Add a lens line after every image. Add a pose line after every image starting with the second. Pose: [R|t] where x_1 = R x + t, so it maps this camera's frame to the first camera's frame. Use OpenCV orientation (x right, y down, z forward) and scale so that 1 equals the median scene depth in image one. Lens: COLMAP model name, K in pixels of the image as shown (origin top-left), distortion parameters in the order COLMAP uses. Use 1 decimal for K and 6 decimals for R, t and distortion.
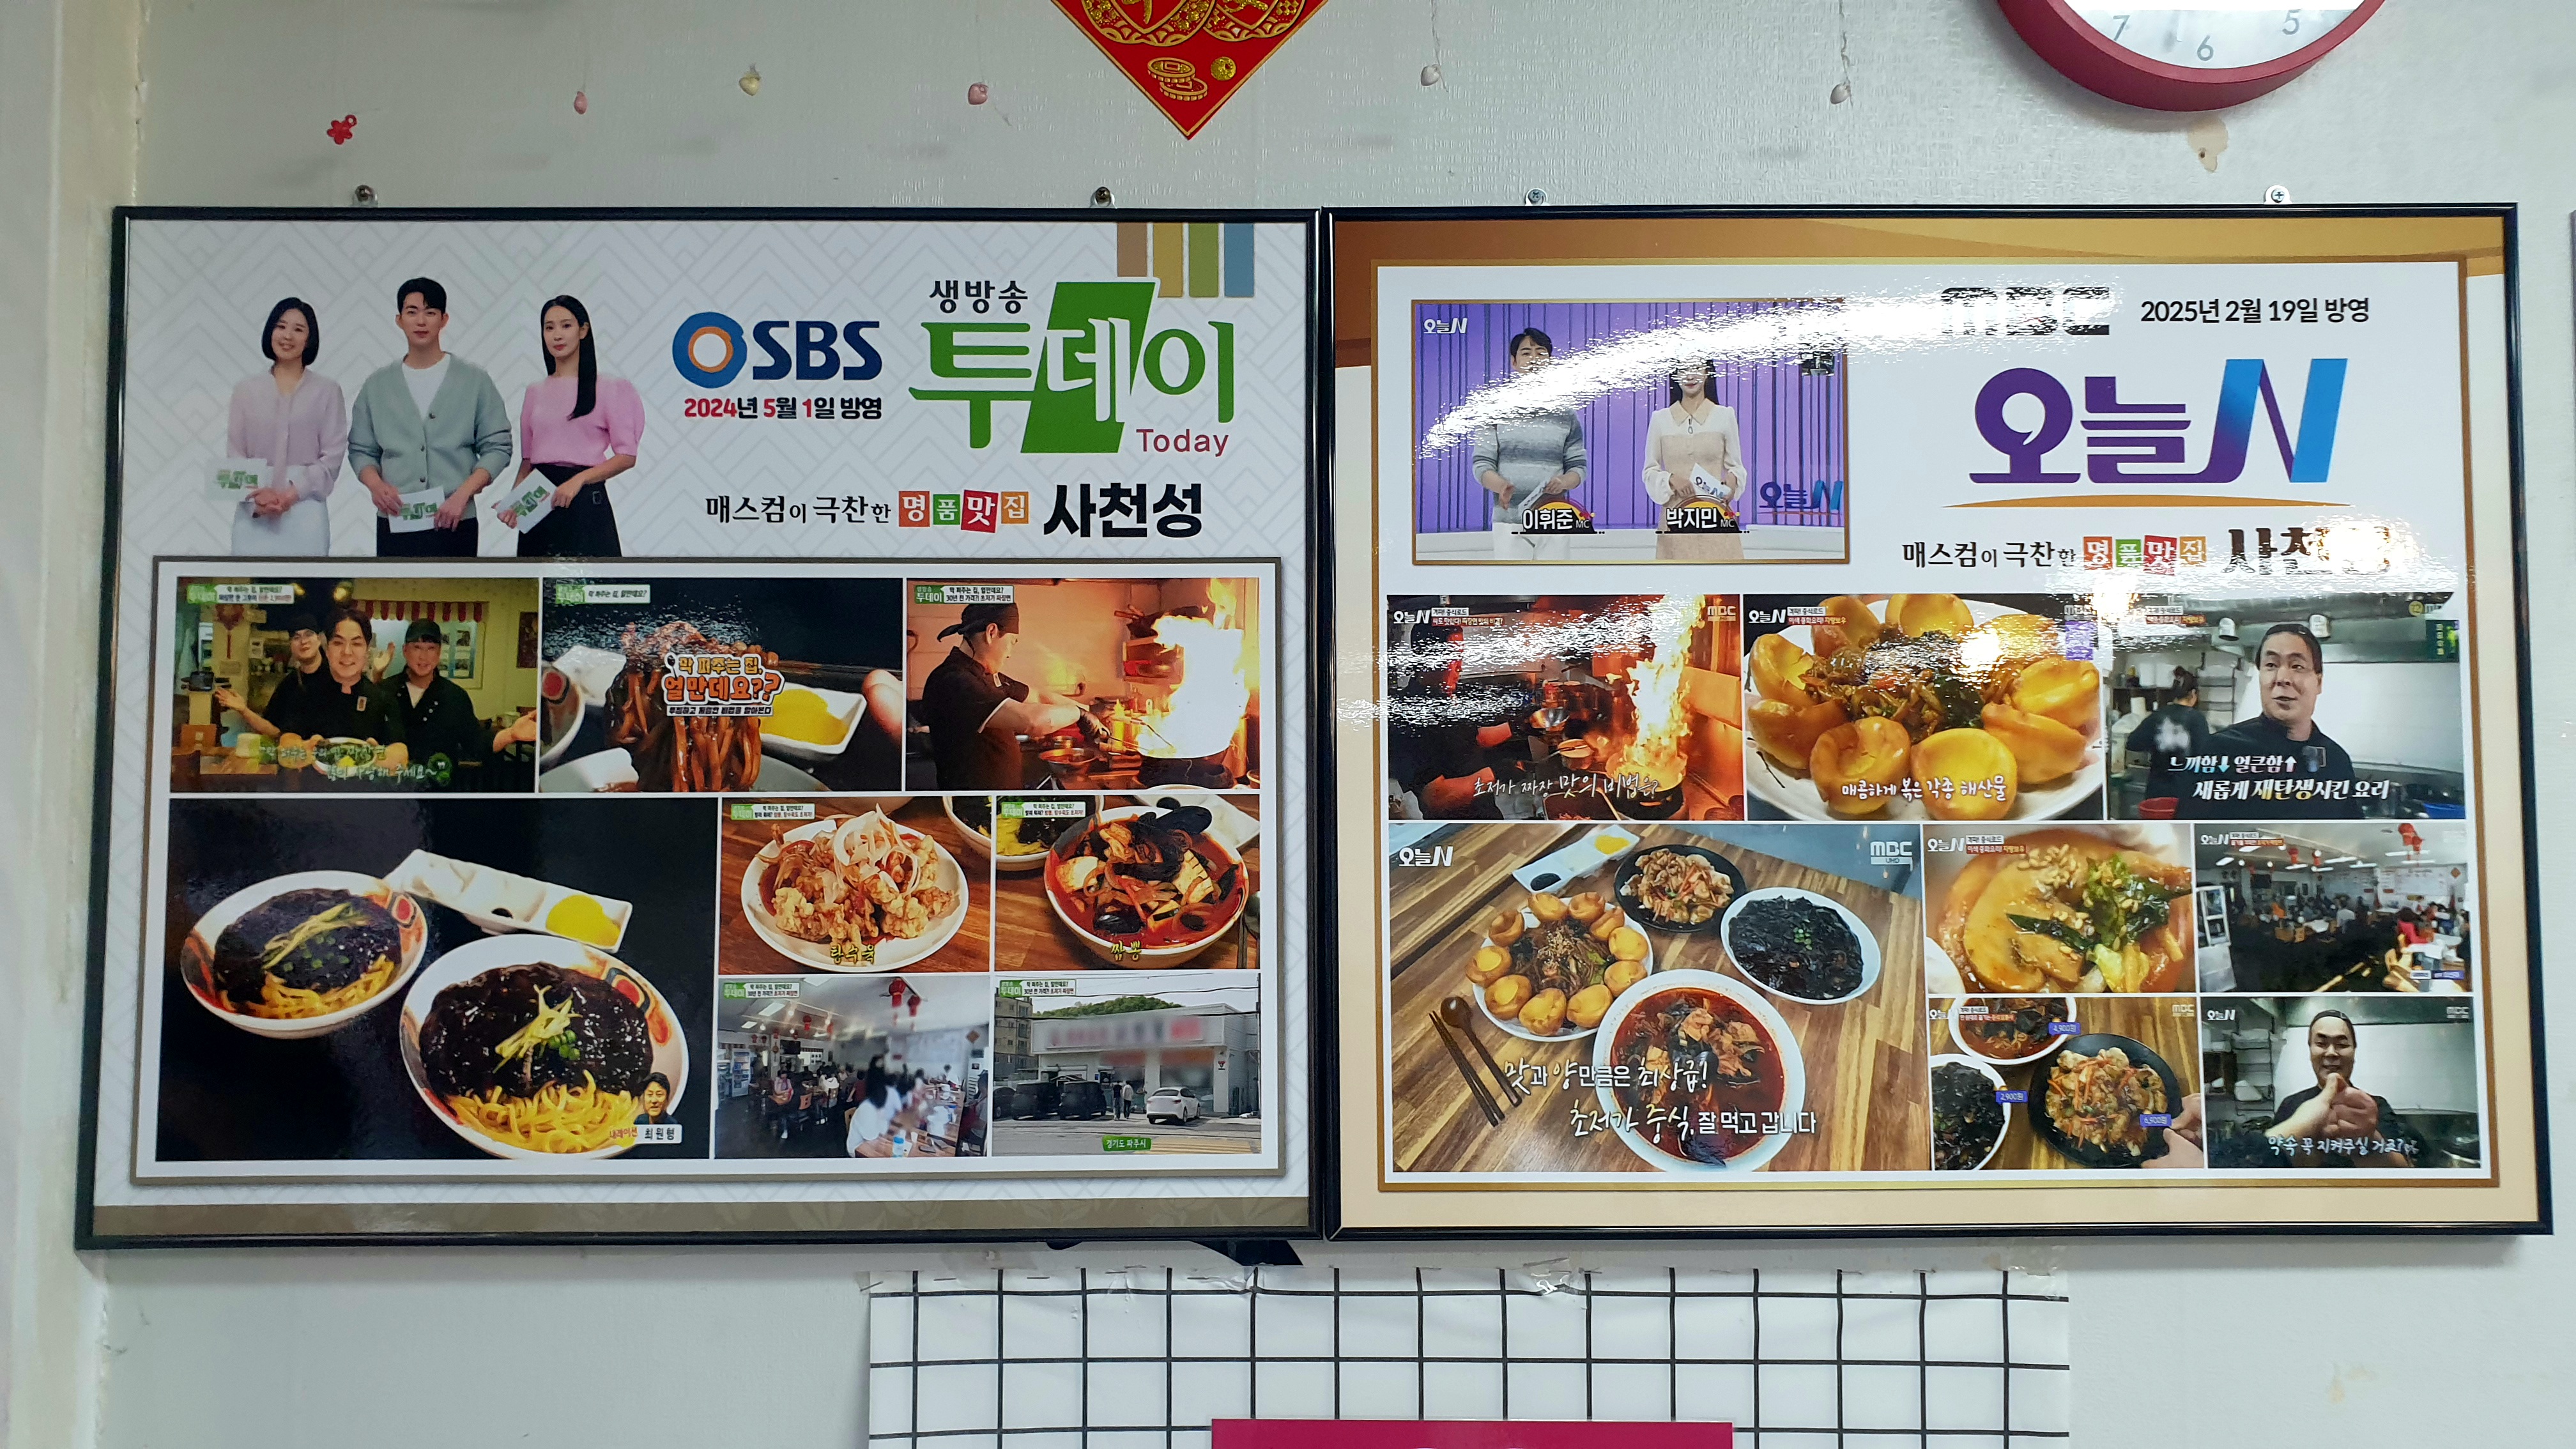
lens RADIAL K [[2045.2, 0, 1288.0], [0, 2045.2, 724.5], [0, 0, 1]] dist [0.084615, -0.002955]
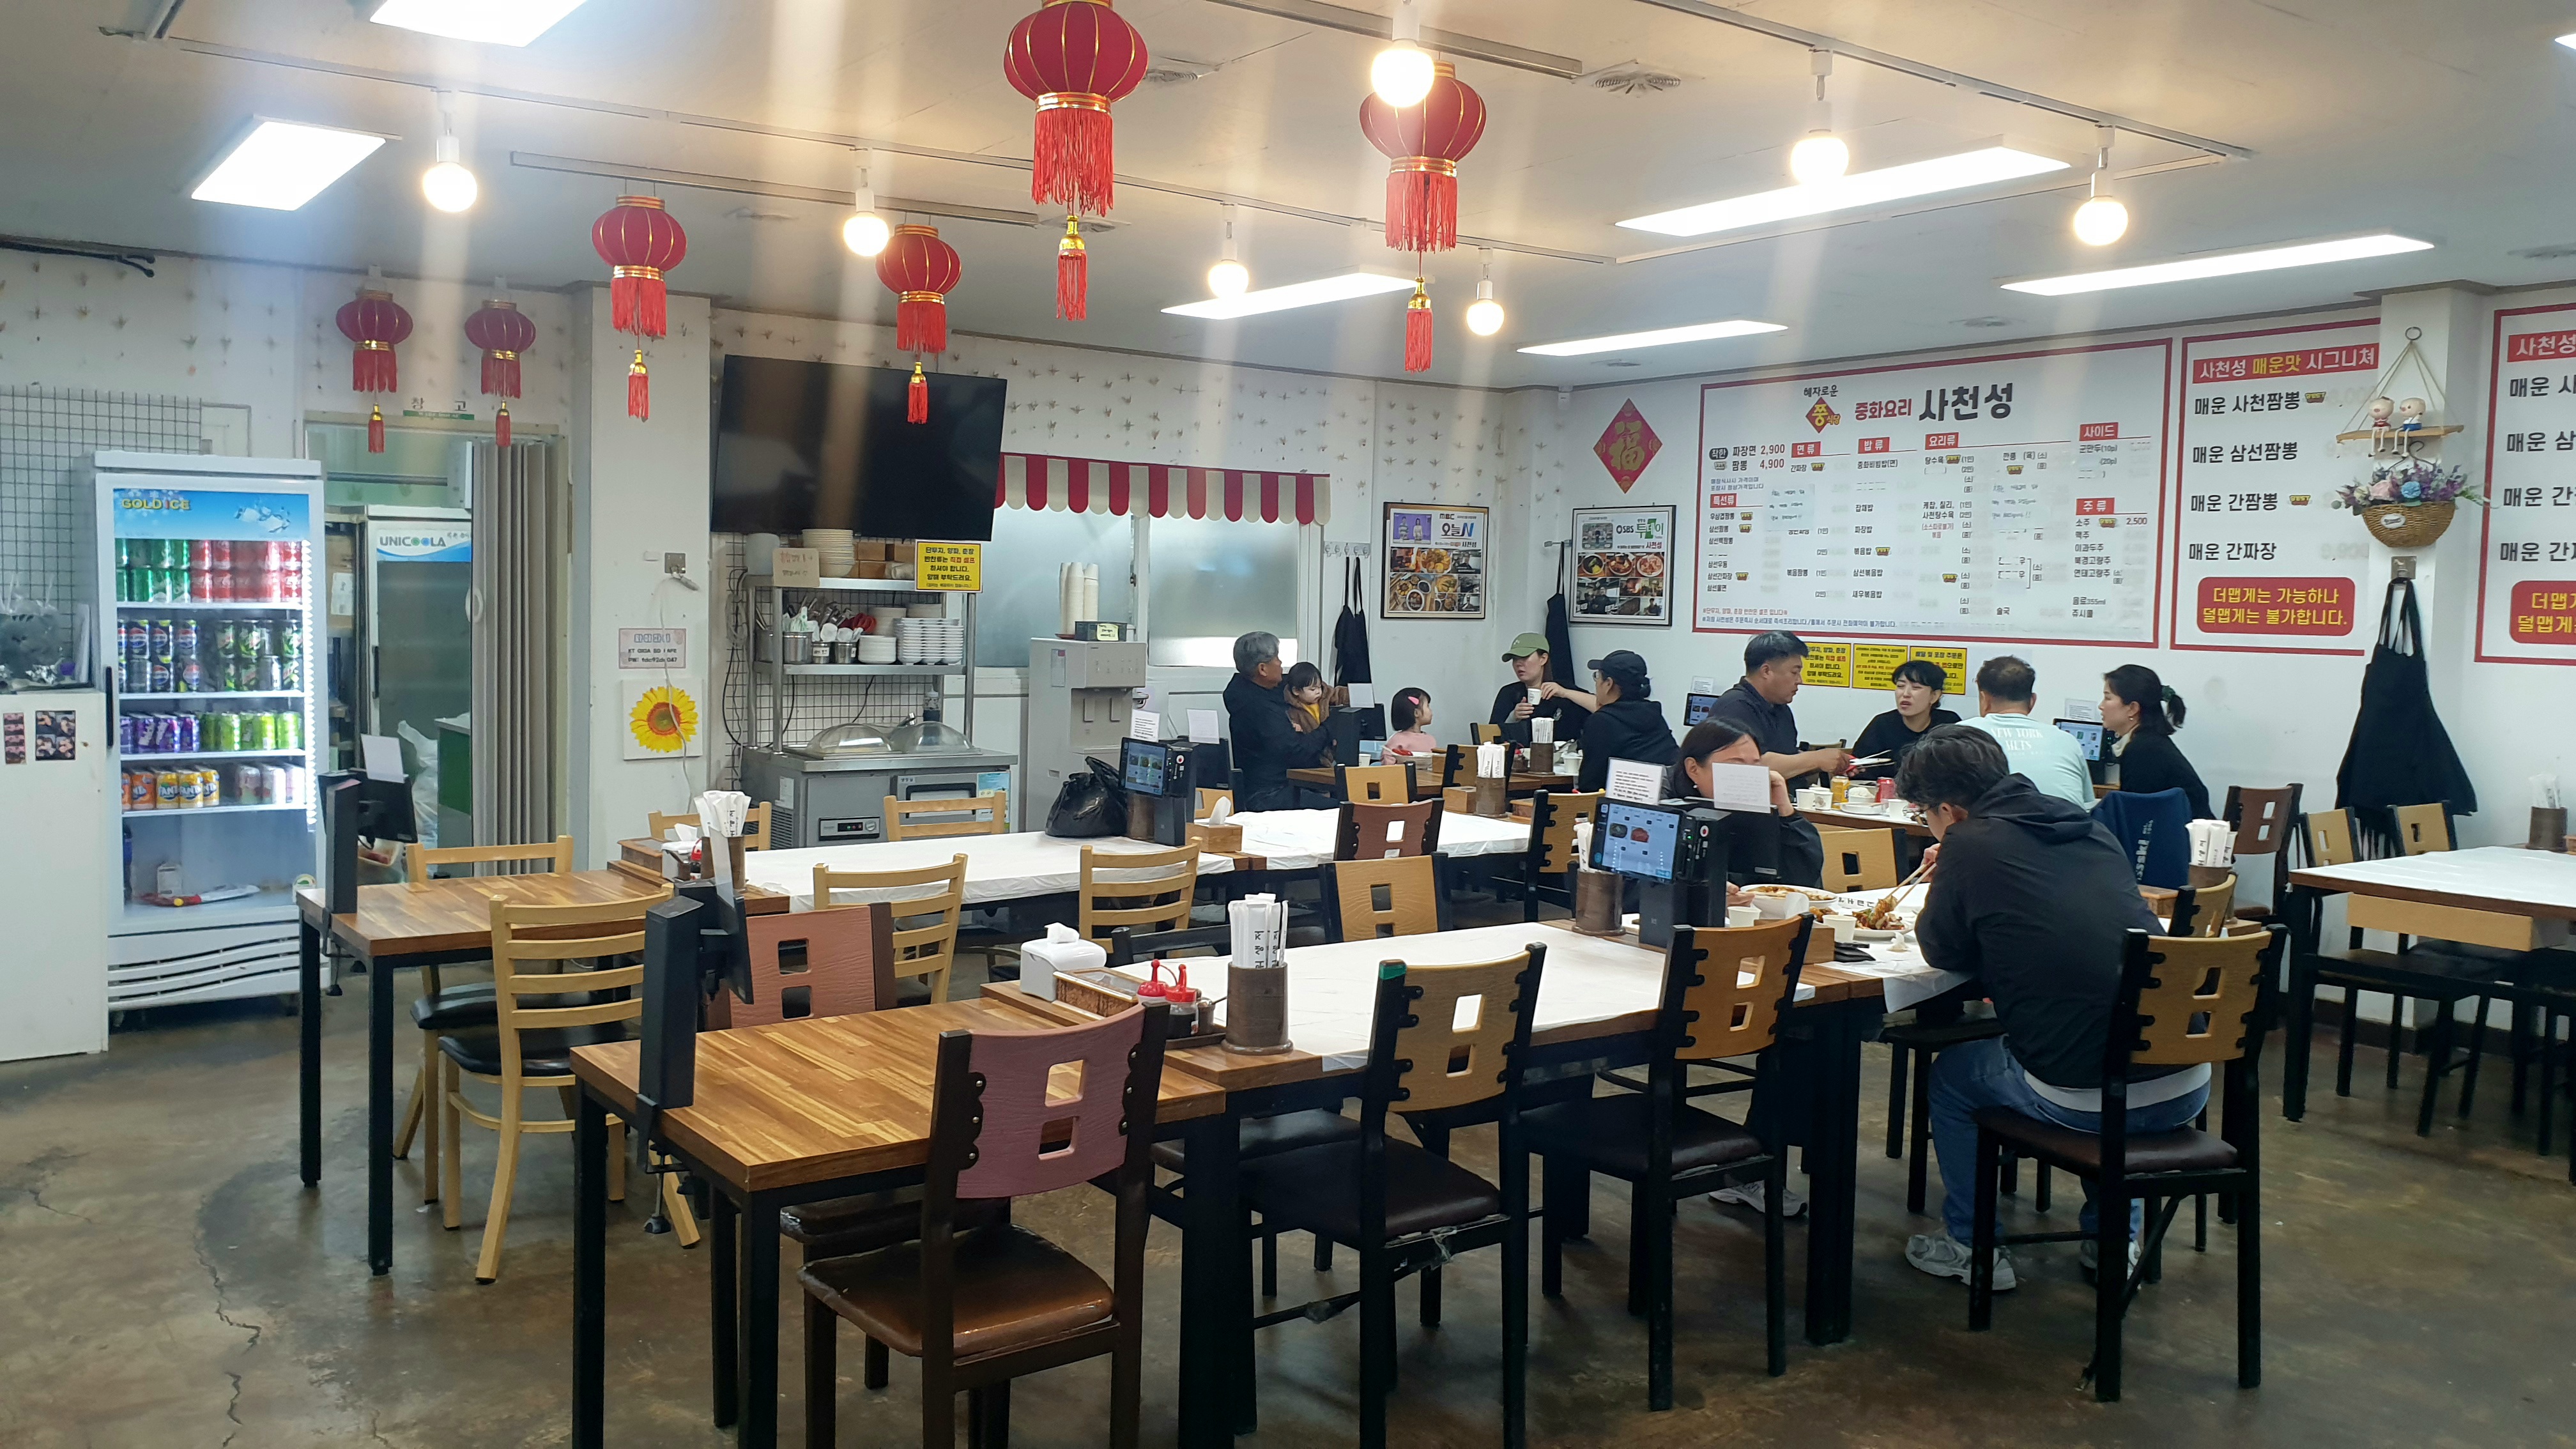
lens RADIAL K [[2045.2, 0, 1288.0], [0, 2045.2, 724.5], [0, 0, 1]] dist [0.084615, -0.002955]
pose [[0.775289, 0.068038, -0.627932, 5.459179], [0.000374, 0.994131, 0.108178, -0.263670], [0.631607, -0.084104, 0.770713, -6.352131]]
